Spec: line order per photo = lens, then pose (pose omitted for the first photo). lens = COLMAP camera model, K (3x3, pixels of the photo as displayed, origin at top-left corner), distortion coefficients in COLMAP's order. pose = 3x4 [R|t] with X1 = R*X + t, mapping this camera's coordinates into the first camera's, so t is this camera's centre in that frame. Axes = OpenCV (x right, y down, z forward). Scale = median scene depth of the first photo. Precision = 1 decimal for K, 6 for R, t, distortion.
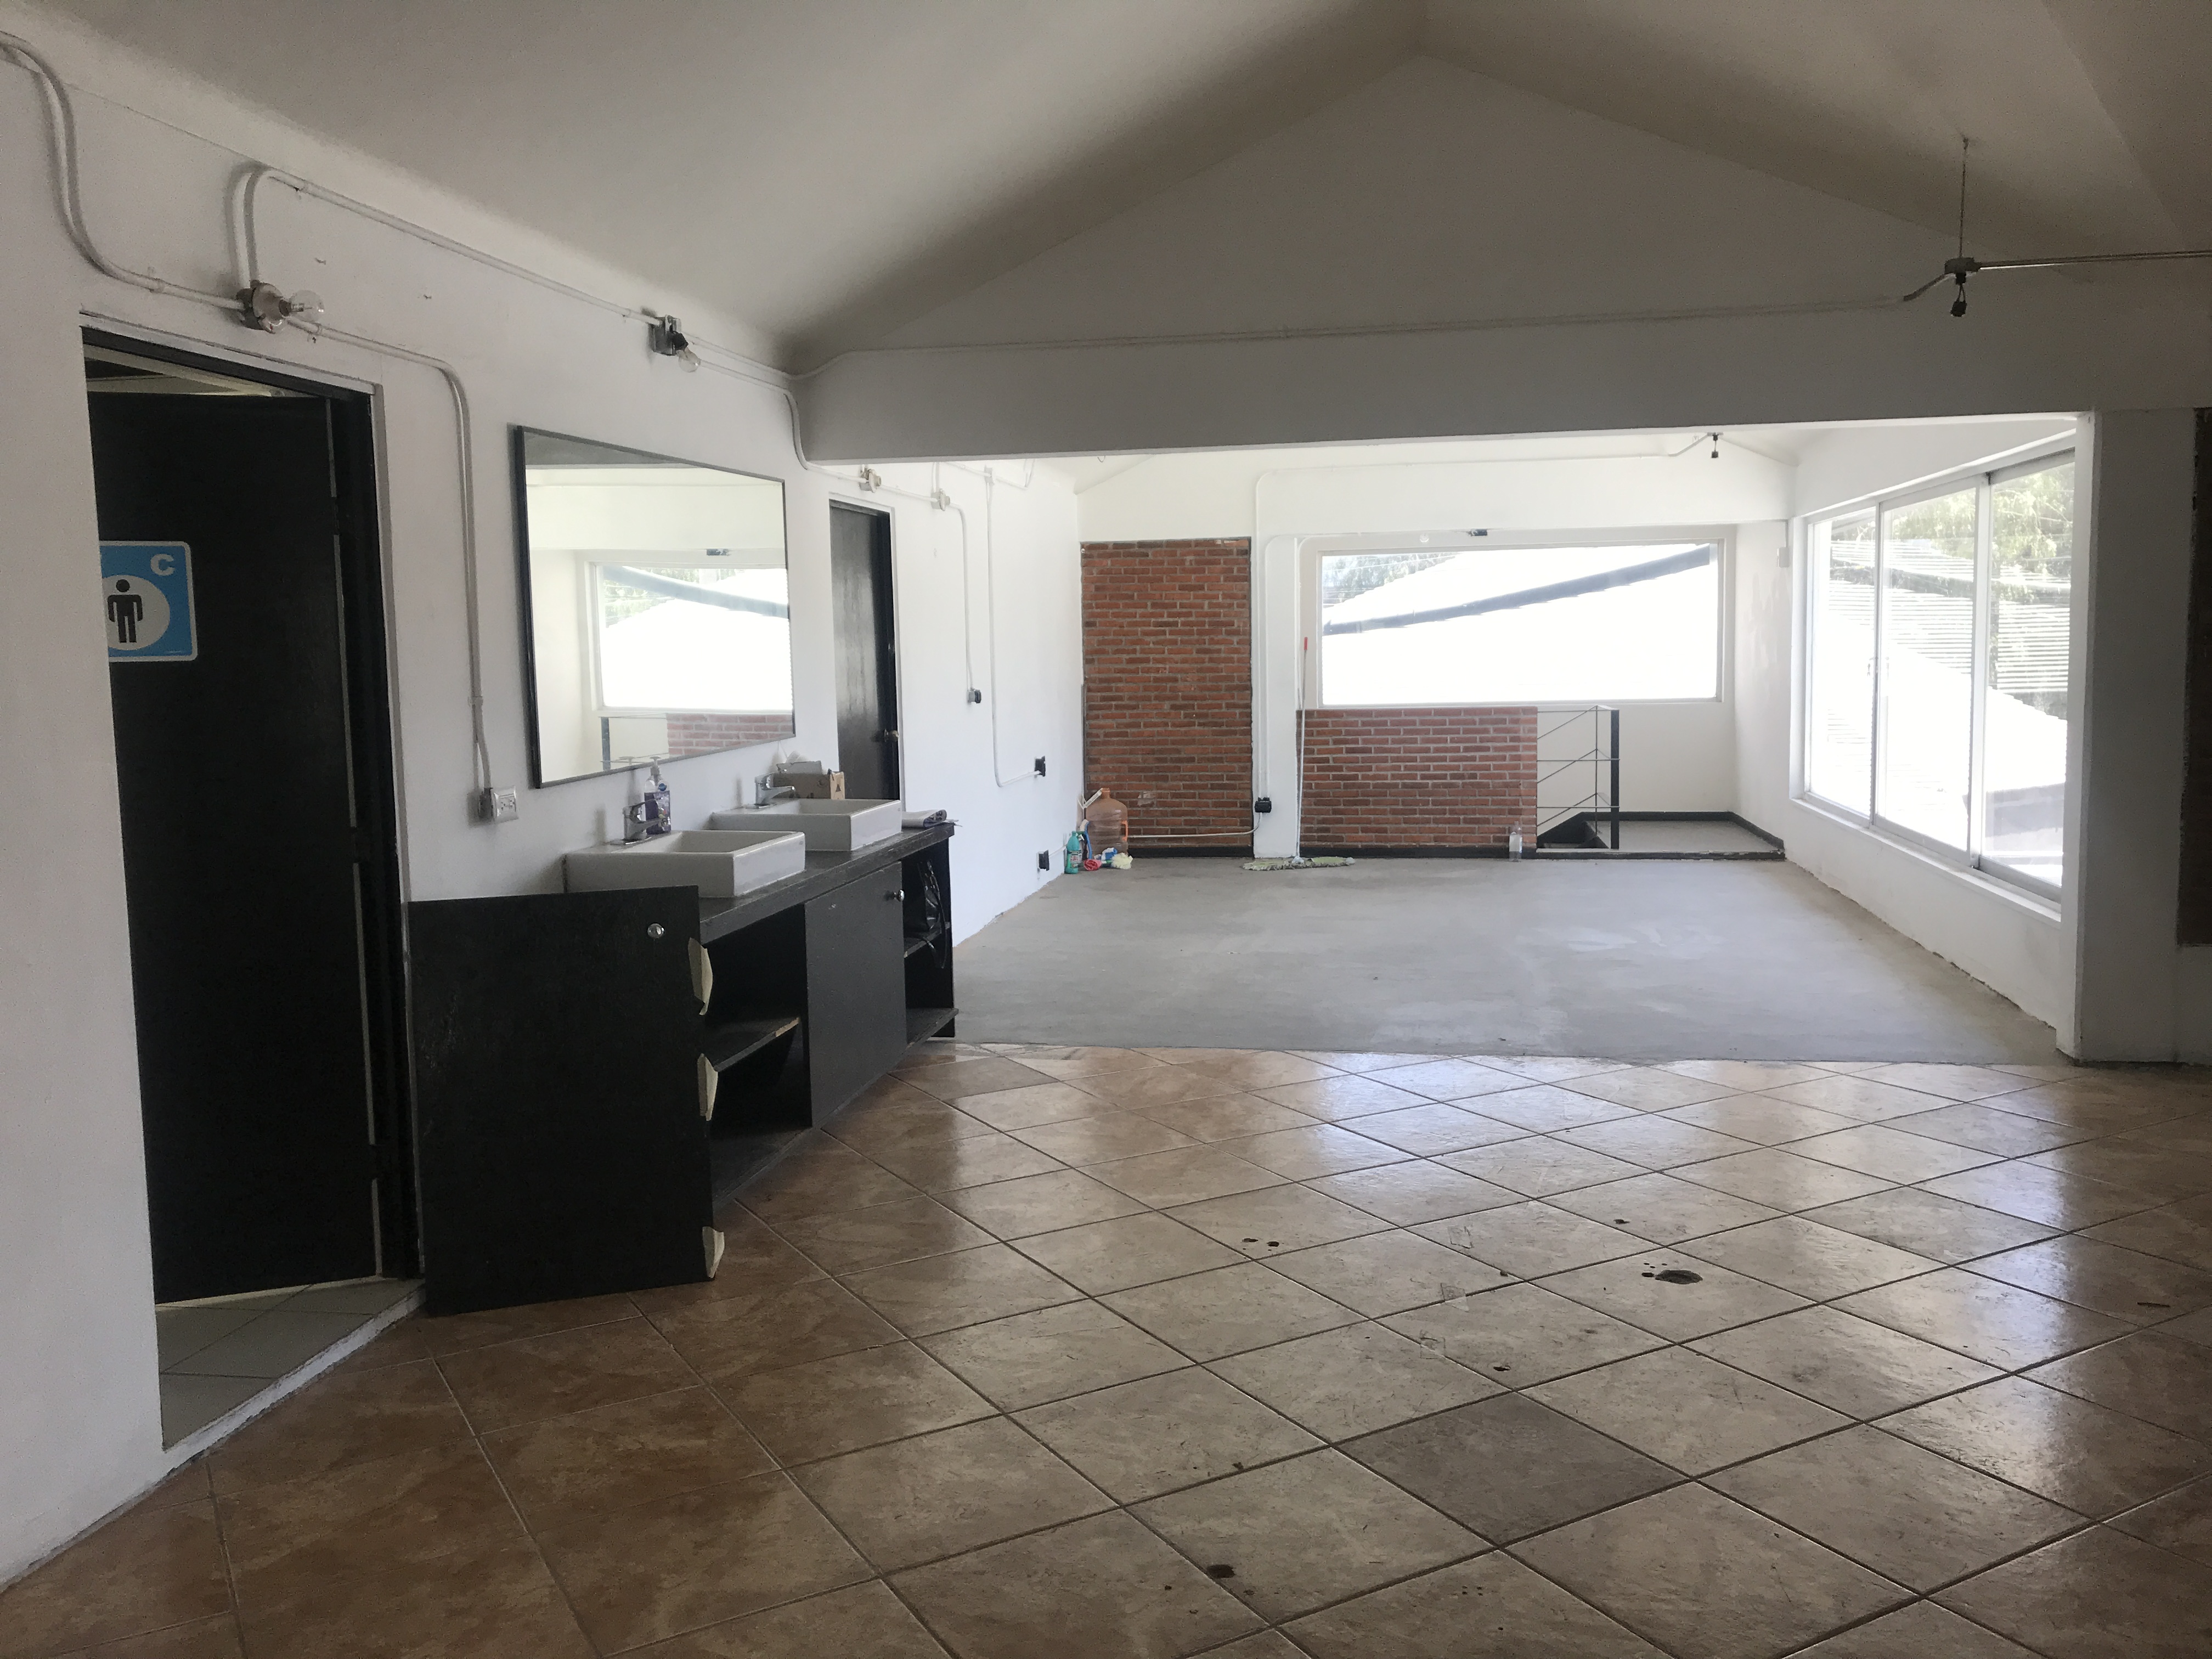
lens RADIAL K [[1818.8, 0, 1104.7], [0, 1818.8, 799.1], [0, 0, 1]] dist [0.029899, -0.007017]
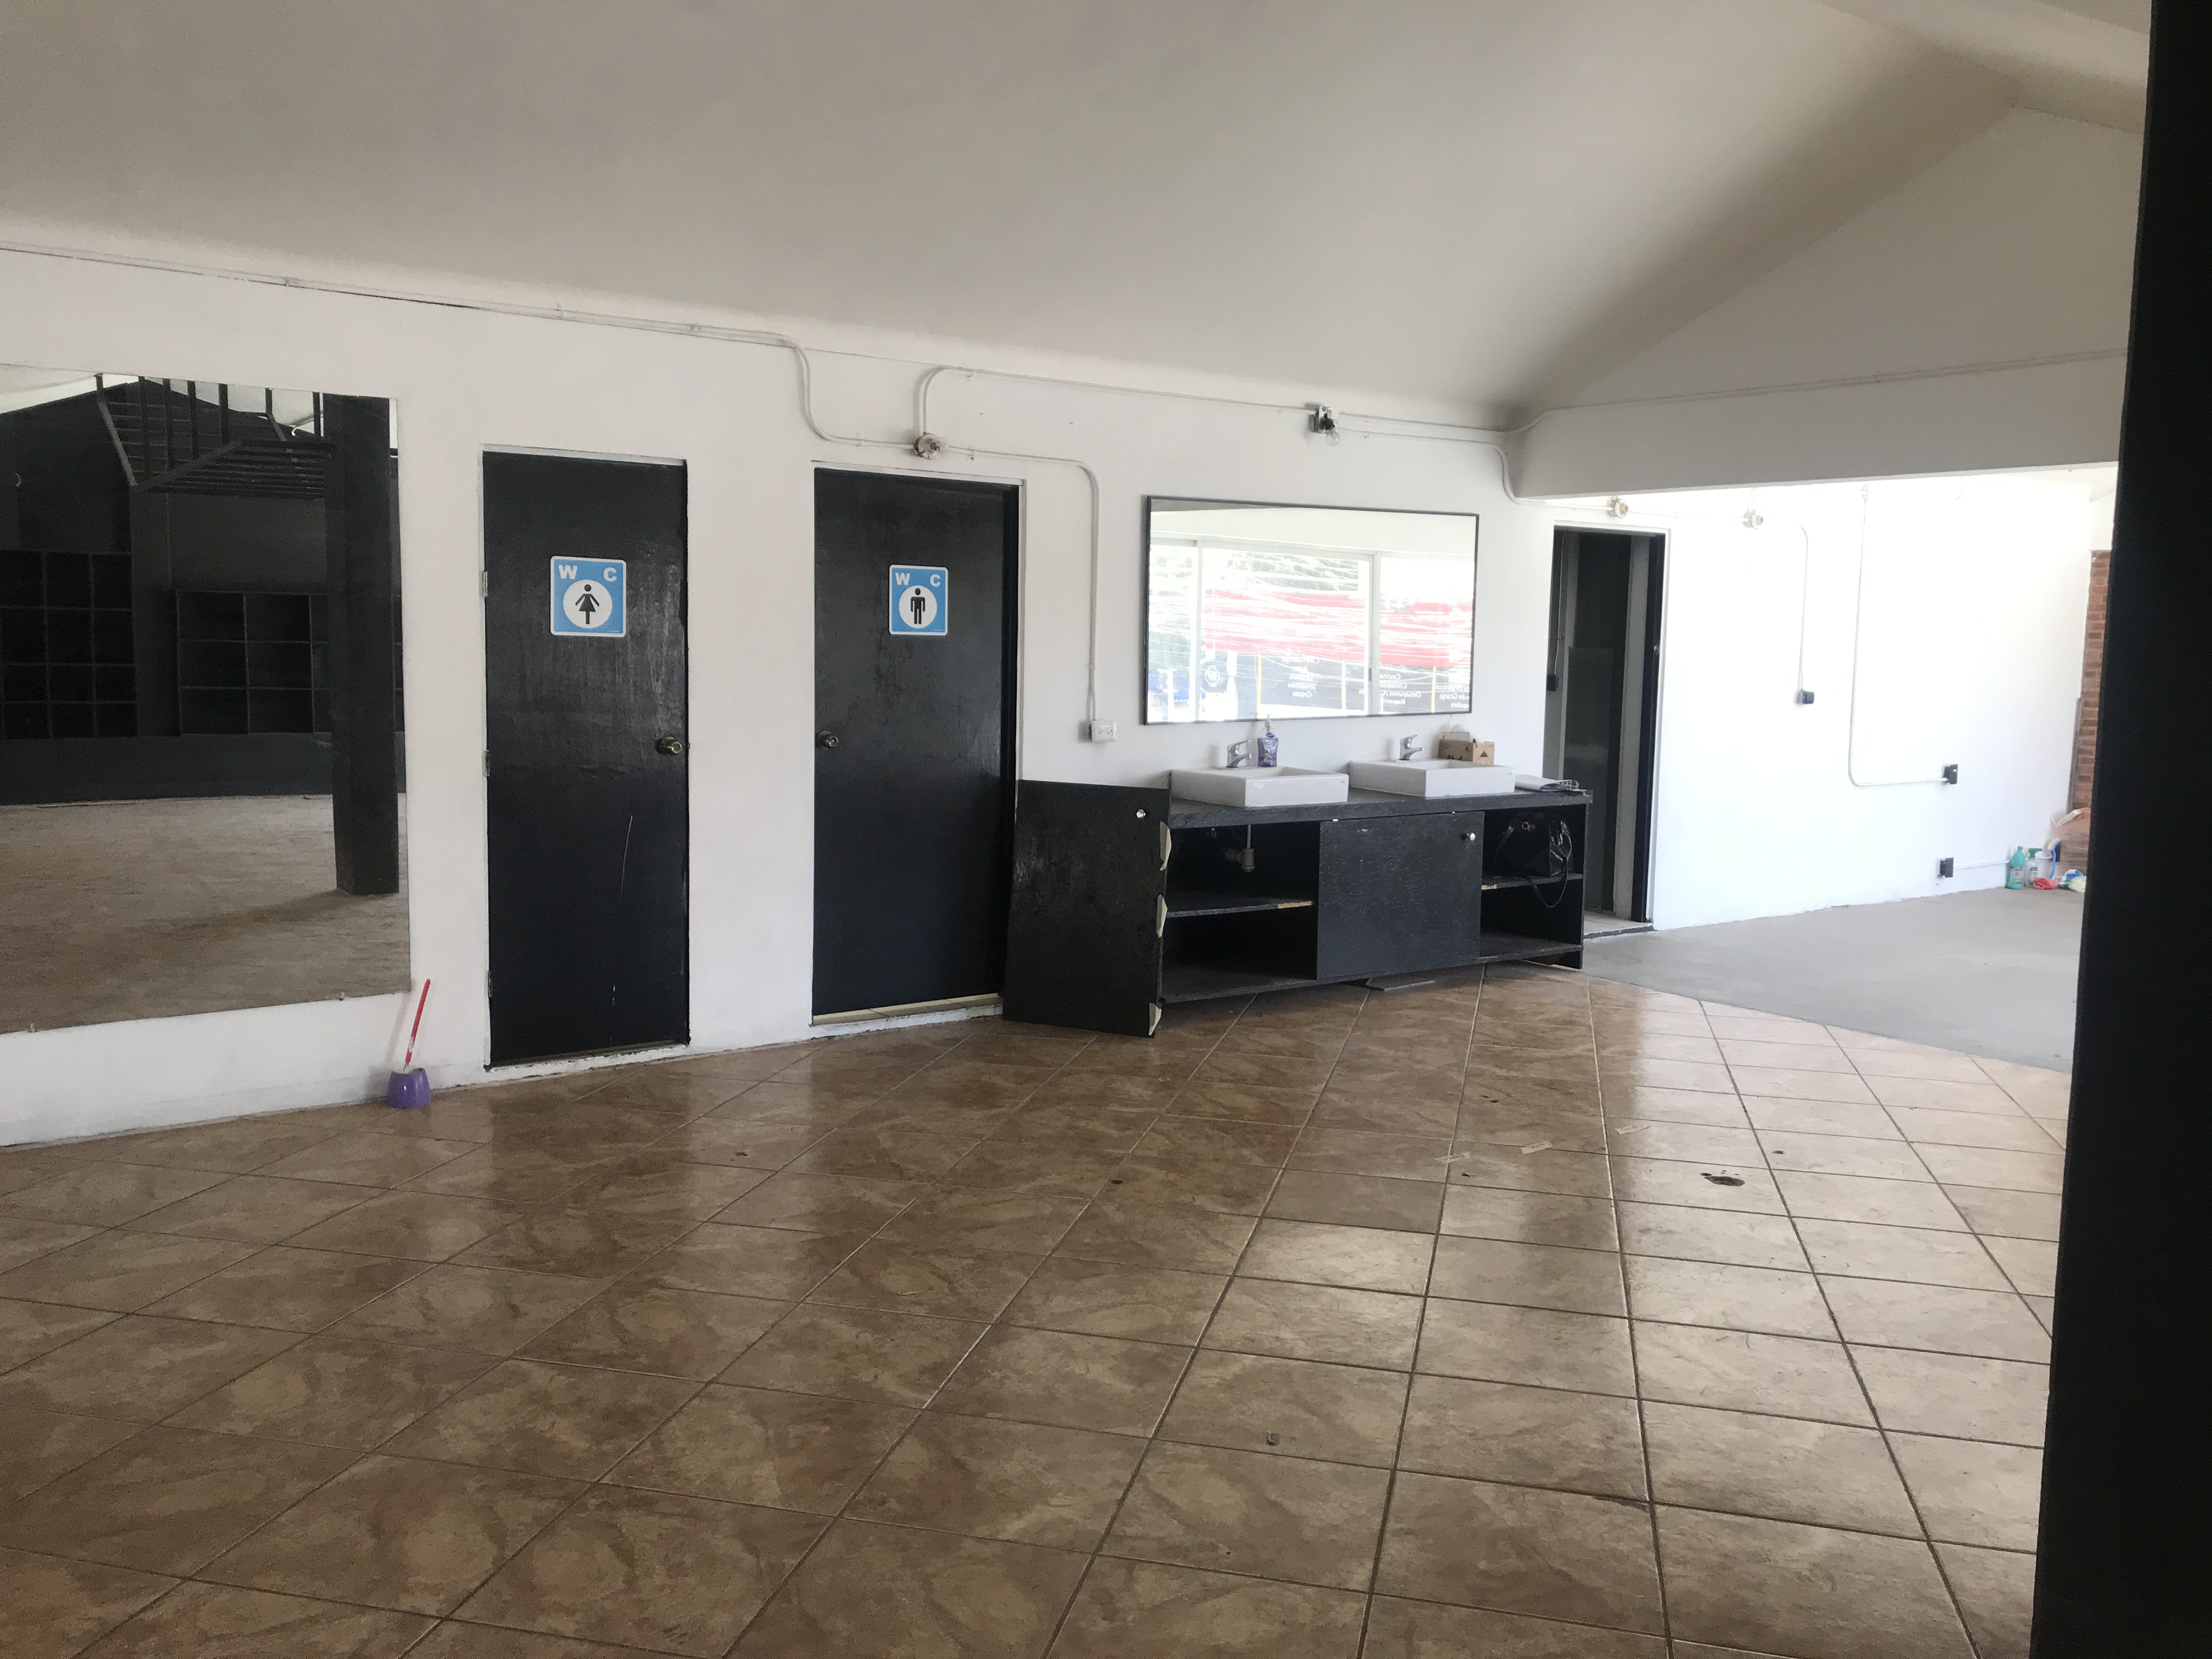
lens RADIAL K [[1821.2, 0, 1103.8], [0, 1821.2, 820.3], [0, 0, 1]] dist [0.029545, -0.003730]
pose [[0.725260, 0.107592, -0.680016, 0.768277], [-0.095723, 0.993879, 0.055159, -0.006949], [0.681788, 0.025088, 0.731119, -0.178232]]
